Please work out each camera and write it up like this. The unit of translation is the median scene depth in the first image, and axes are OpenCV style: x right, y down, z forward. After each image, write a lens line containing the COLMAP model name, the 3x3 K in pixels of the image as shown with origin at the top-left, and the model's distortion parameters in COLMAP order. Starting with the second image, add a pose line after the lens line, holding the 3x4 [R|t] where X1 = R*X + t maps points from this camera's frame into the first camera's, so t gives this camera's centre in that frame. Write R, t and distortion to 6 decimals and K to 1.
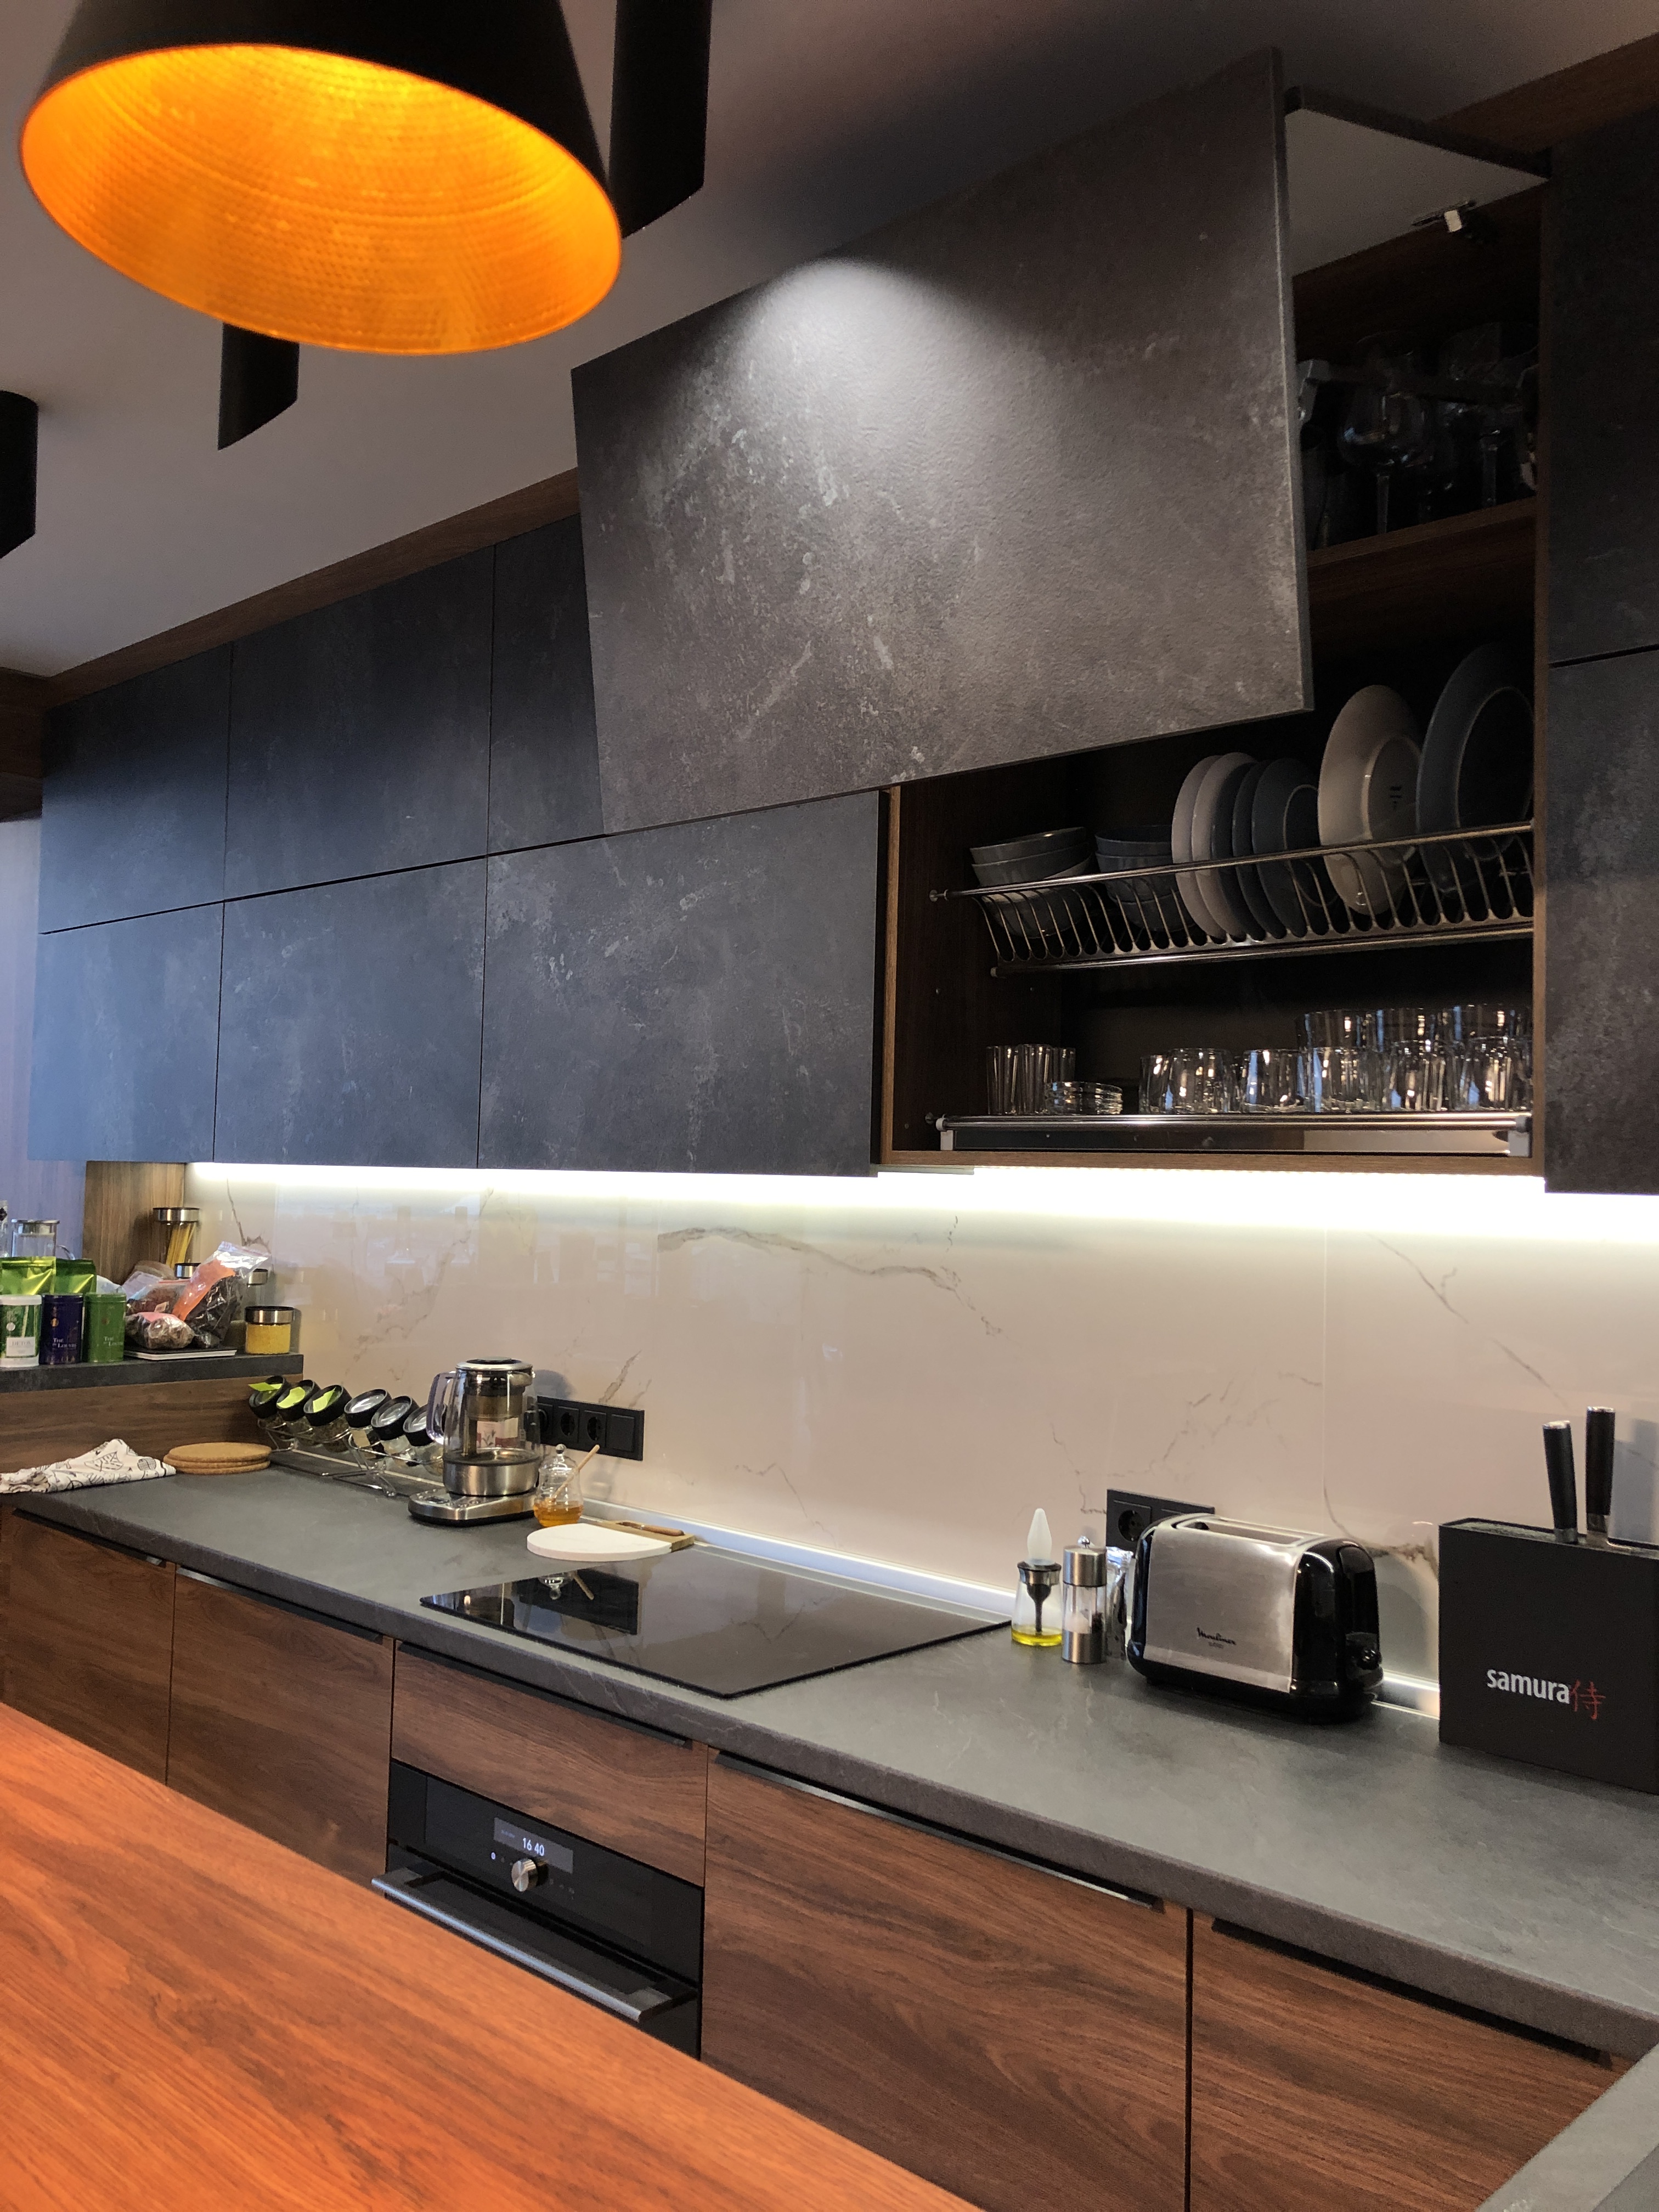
lens RADIAL K [[1801.3, 0, 812.4], [0, 1801.3, 1076.8], [0, 0, 1]] dist [0.030945, -0.036404]
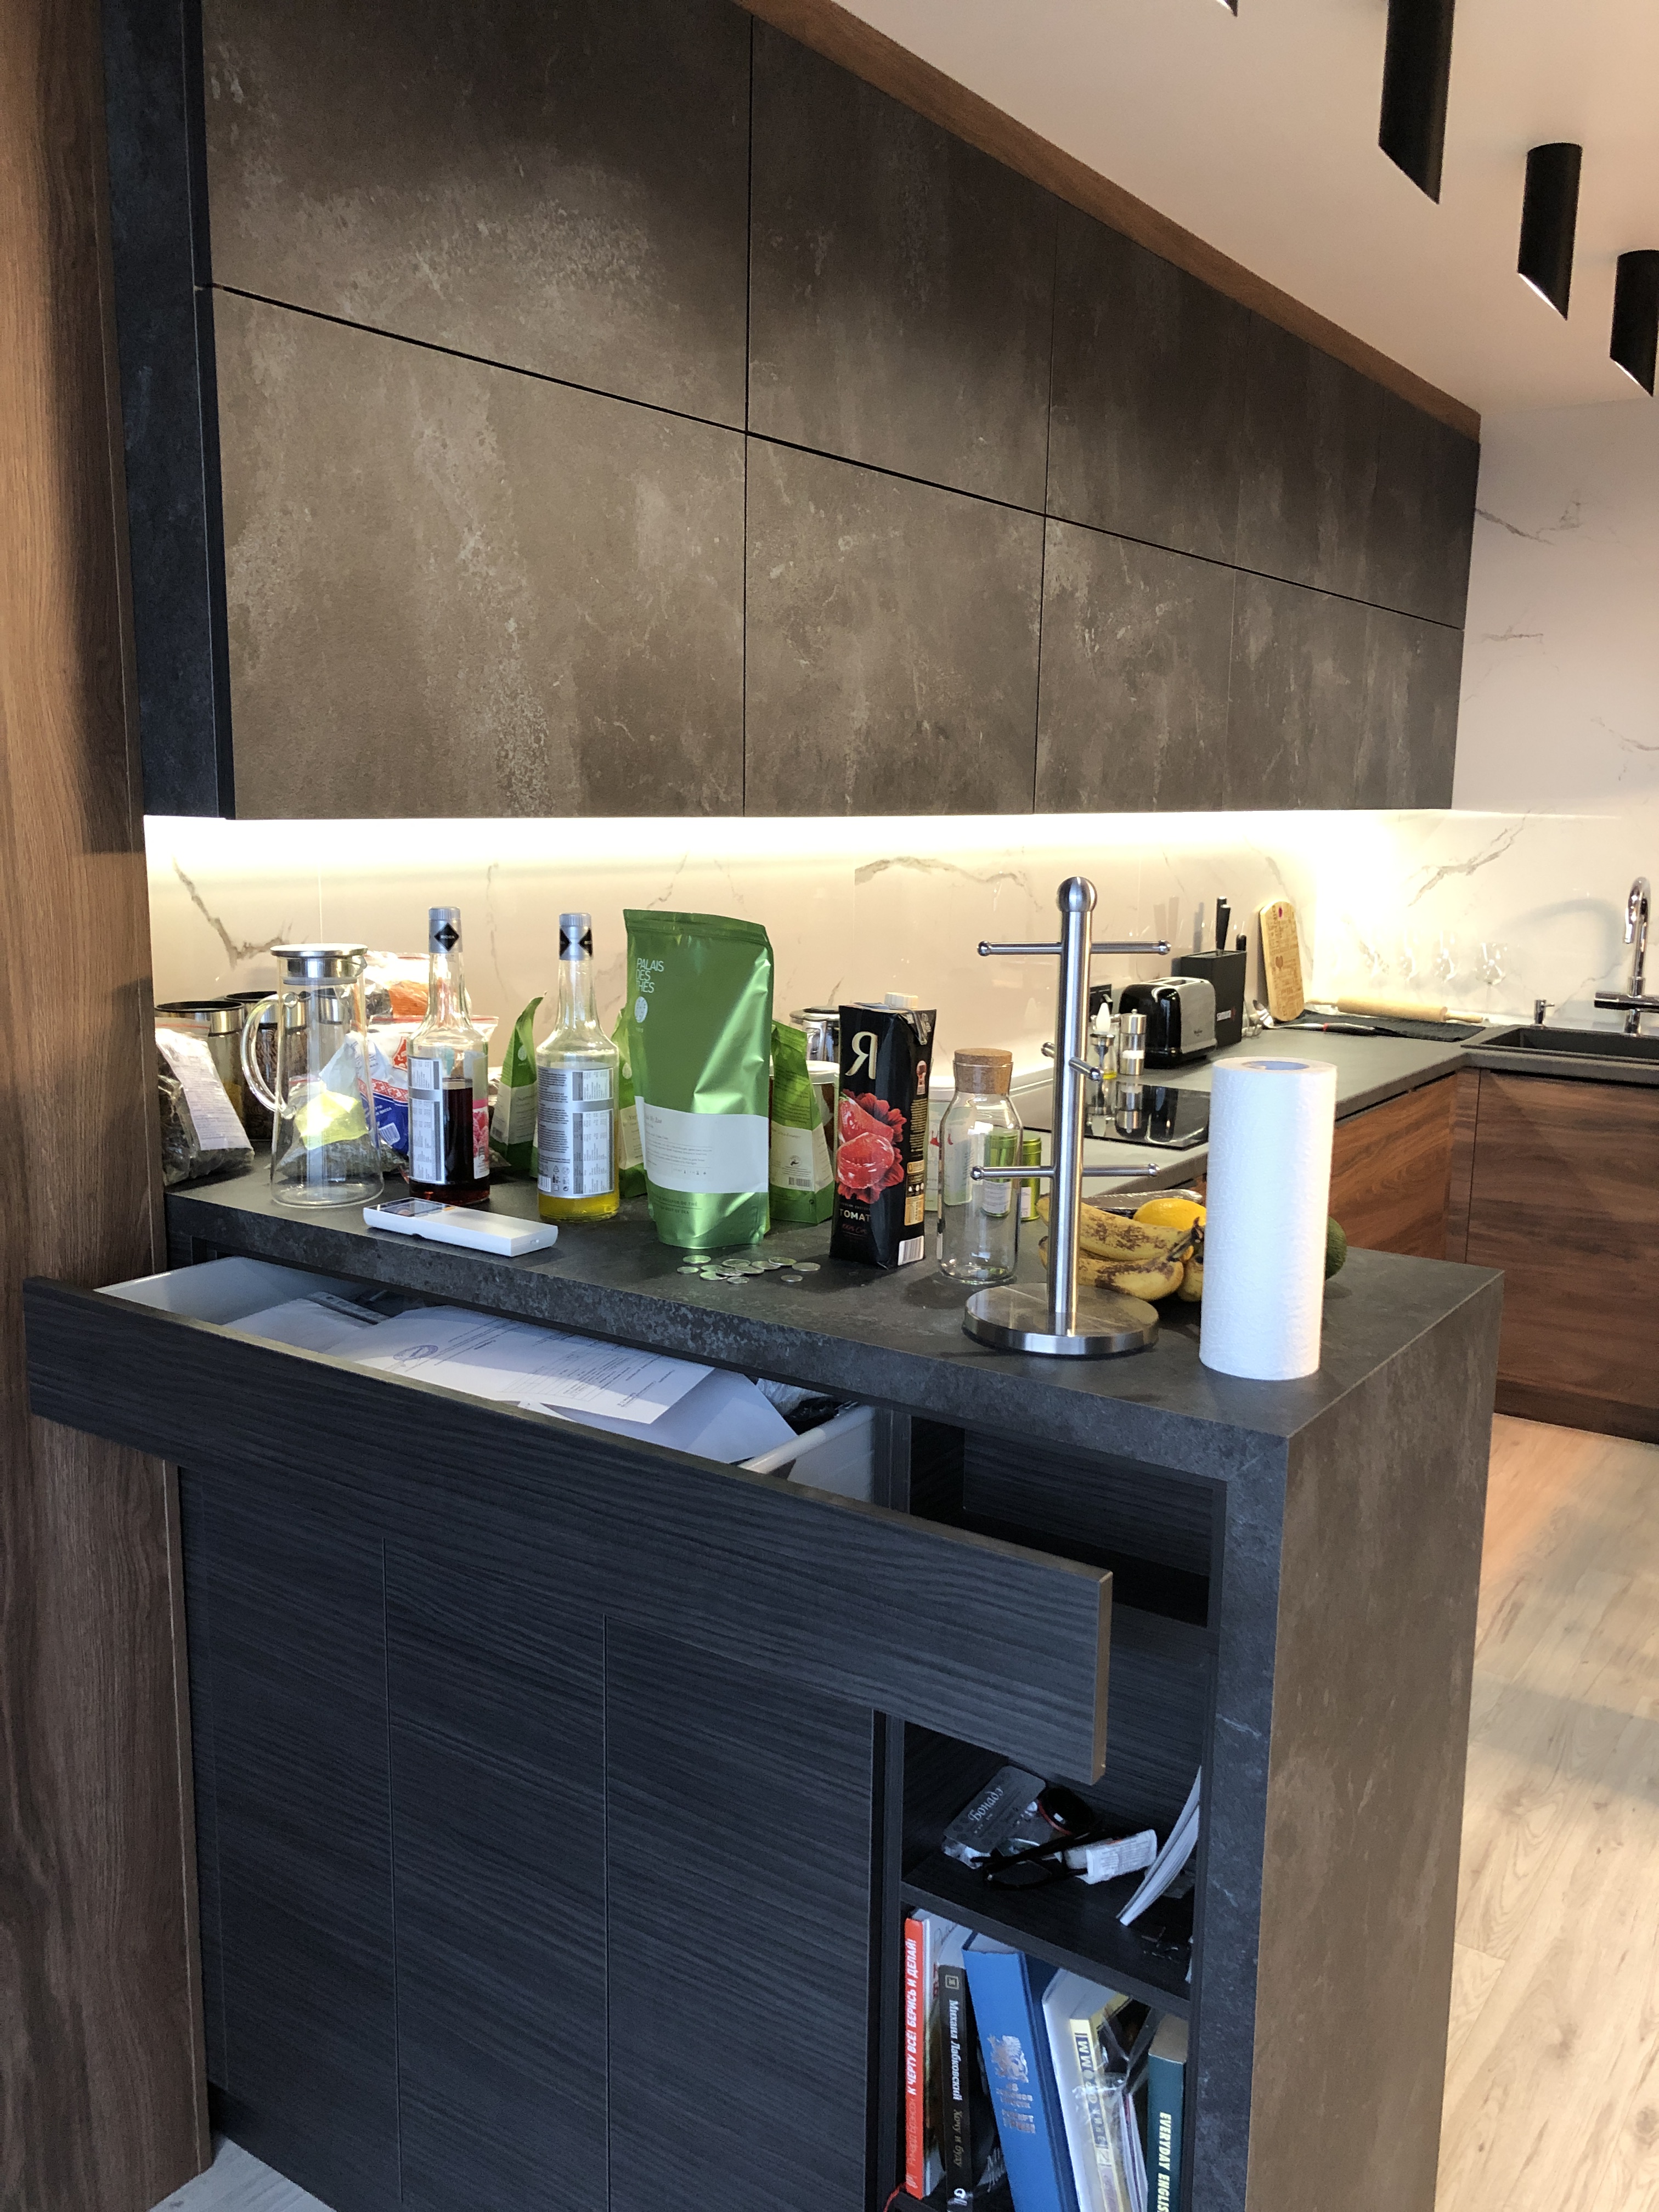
lens RADIAL K [[1801.3, 0, 811.7], [0, 1801.3, 1108.0], [0, 0, 1]] dist [0.030945, -0.036404]
pose [[-0.148683, -0.195786, 0.969310, -1.323518], [-0.068409, 0.979893, 0.187430, 0.030903], [-0.986516, -0.038442, -0.159087, 1.356045]]
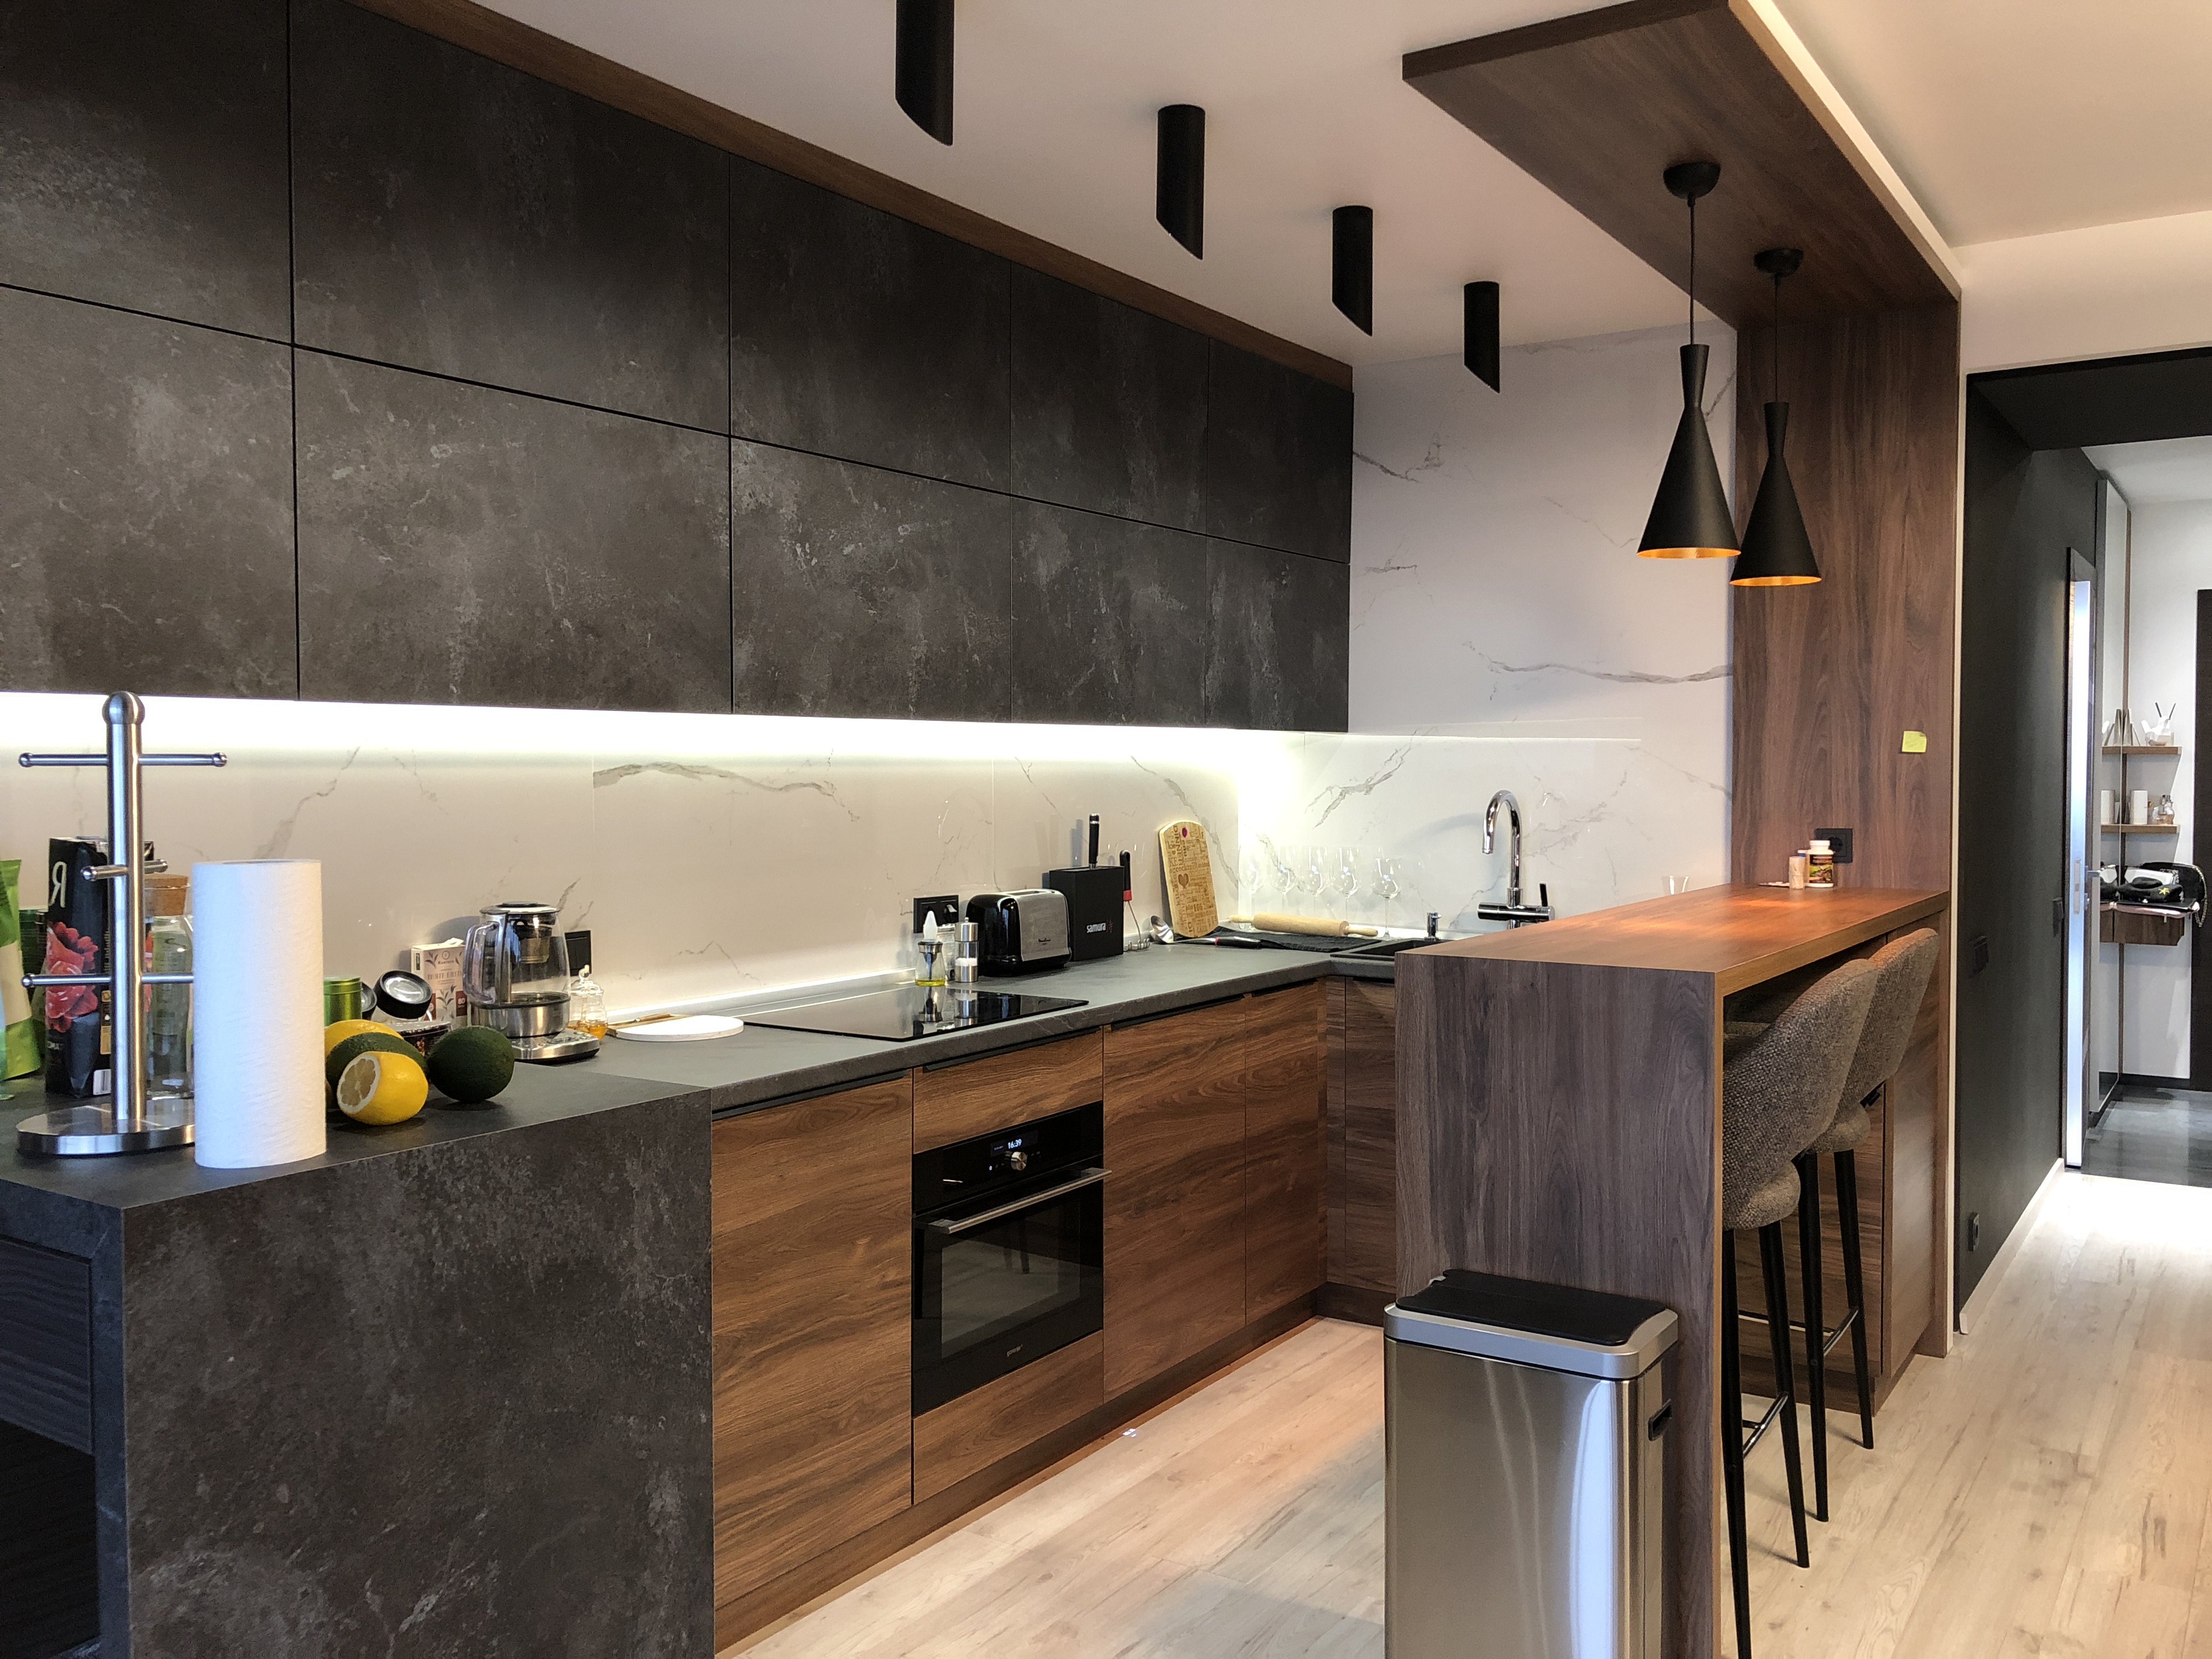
lens RADIAL K [[1801.3, 0, 1130.4], [0, 1801.3, 819.4], [0, 0, 1]] dist [0.030945, -0.036404]
pose [[-0.183862, -0.054494, 0.981440, -1.413782], [-0.057501, 0.997348, 0.044606, 0.054081], [-0.981269, -0.048232, -0.186508, 1.001215]]
